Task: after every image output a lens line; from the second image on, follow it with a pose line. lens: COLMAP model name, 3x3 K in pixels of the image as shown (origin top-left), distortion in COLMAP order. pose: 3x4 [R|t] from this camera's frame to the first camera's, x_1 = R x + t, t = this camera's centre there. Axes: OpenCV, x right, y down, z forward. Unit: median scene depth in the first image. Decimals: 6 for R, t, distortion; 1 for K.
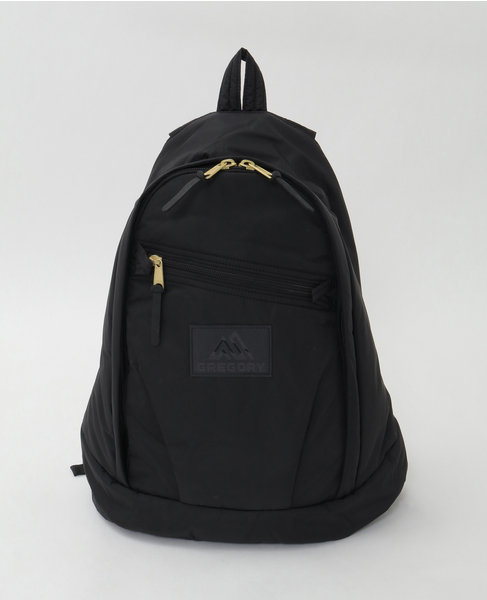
lens RADIAL K [[793.6, 0, 243.2], [0, 793.6, 299.6], [0, 0, 1]] dist [0.017817, 0.000000]
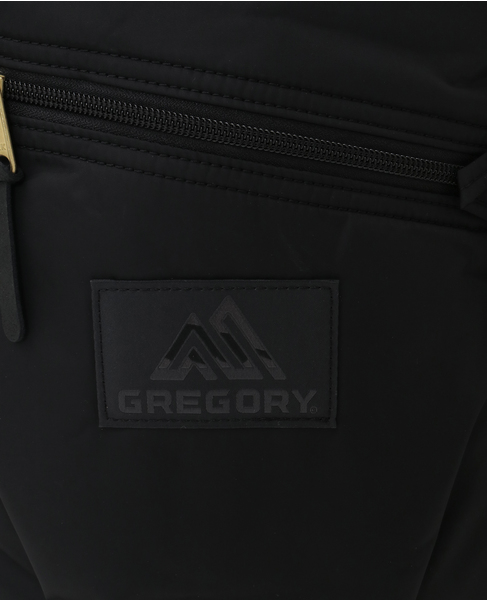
lens RADIAL K [[769.1, 0, 242.9], [0, 769.1, 300.8], [0, 0, 1]] dist [-0.037869, 0.000000]
pose [[0.997827, -0.015331, 0.064085, -0.024688], [0.004896, 0.987119, 0.159911, -0.010369], [-0.065711, -0.159250, 0.985049, 0.681236]]
